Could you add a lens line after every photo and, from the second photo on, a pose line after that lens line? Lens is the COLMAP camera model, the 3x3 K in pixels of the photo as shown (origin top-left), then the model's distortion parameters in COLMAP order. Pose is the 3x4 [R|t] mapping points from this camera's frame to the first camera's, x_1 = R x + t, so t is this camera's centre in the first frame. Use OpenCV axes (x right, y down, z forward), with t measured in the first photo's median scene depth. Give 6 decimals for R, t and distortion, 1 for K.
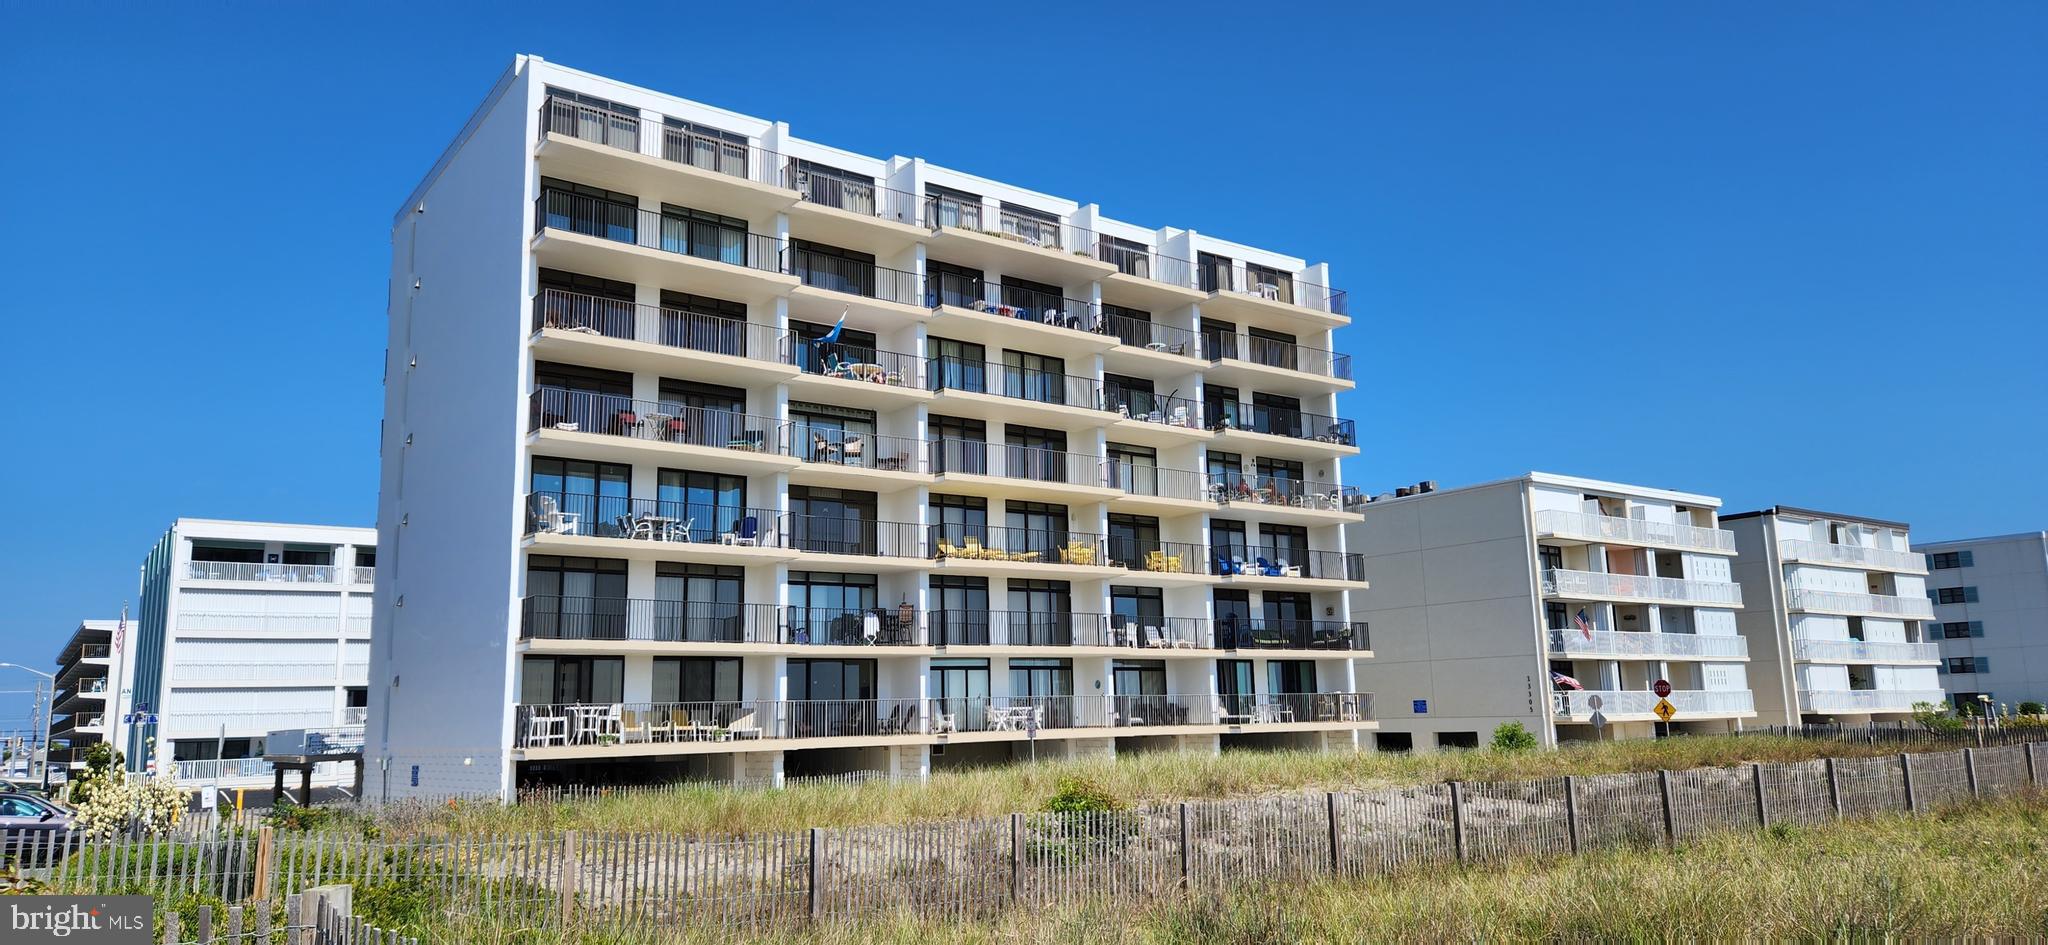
lens RADIAL K [[1330.8, 0, 1024.0], [0, 1330.8, 472.5], [0, 0, 1]] dist [0.089966, -0.104966]
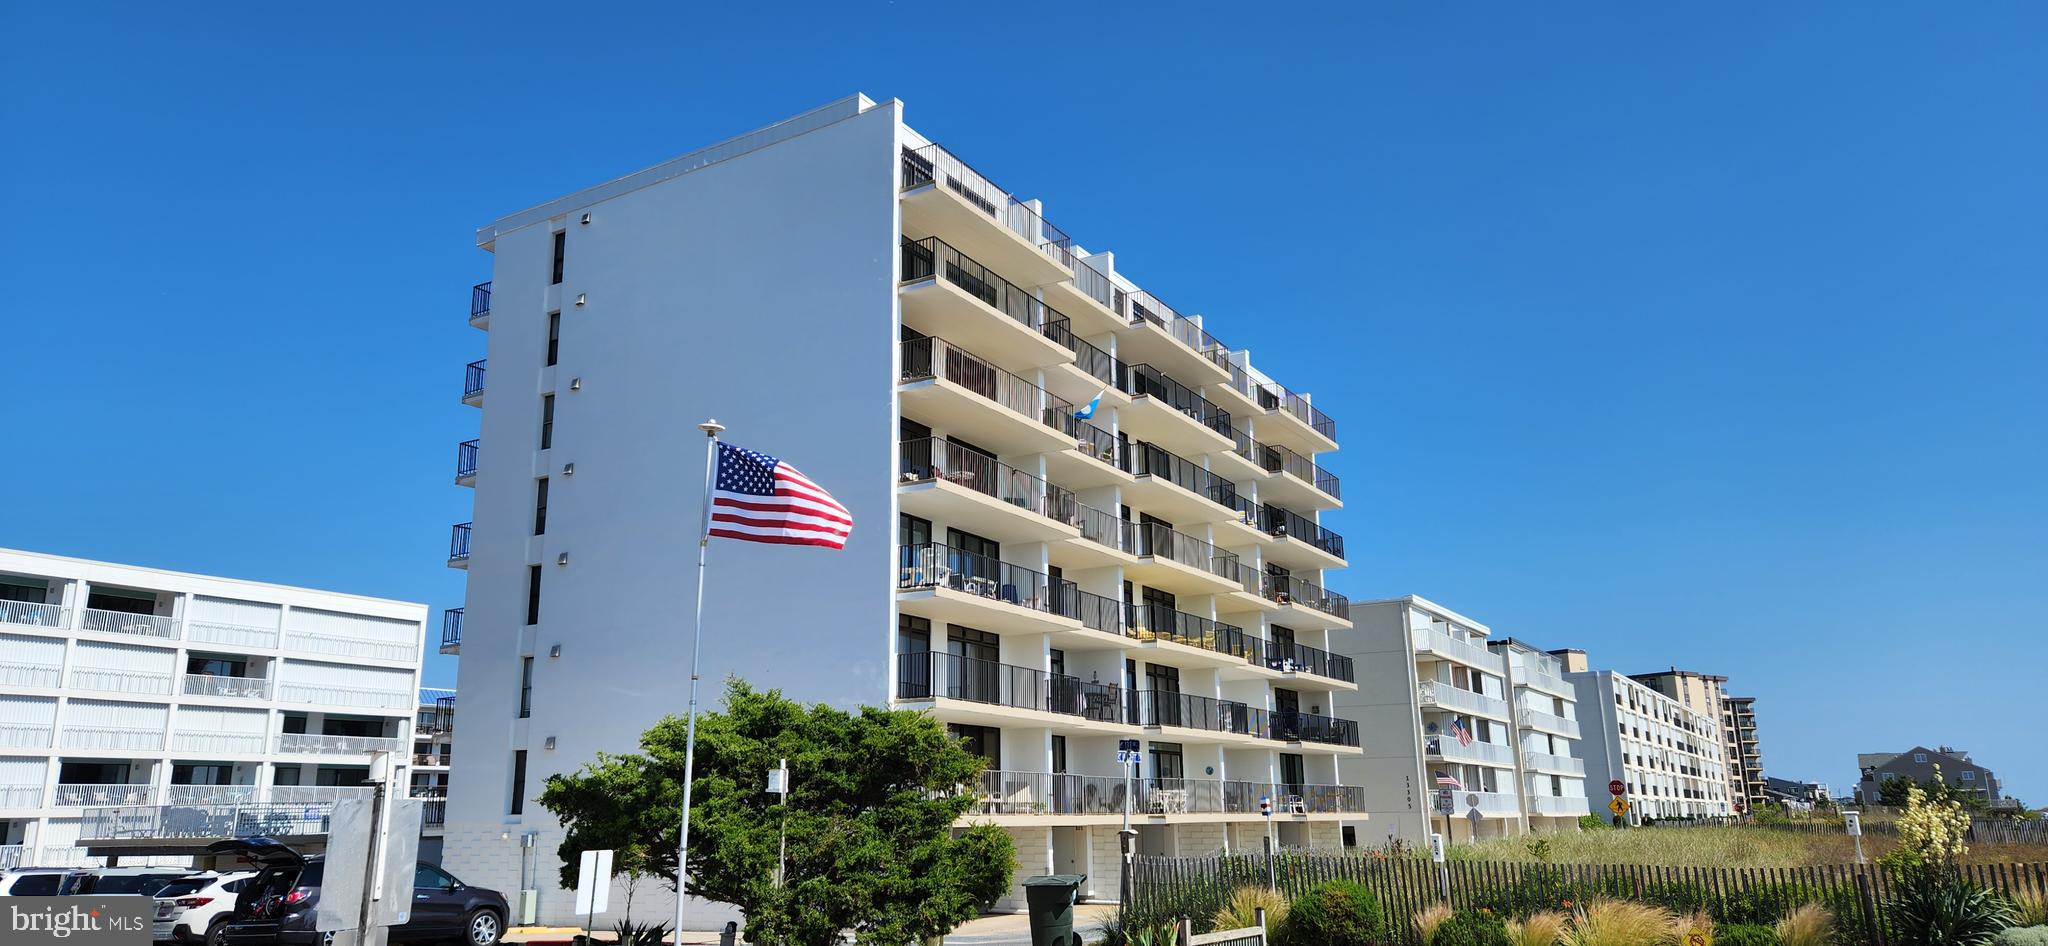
lens RADIAL K [[1330.8, 0, 1024.0], [0, 1330.8, 473.0], [0, 0, 1]] dist [0.089966, -0.104966]
pose [[0.935301, 0.101391, 0.339016, -0.333967], [-0.075737, 0.993228, -0.088102, 0.022872], [-0.345653, 0.056726, 0.936646, 0.042440]]
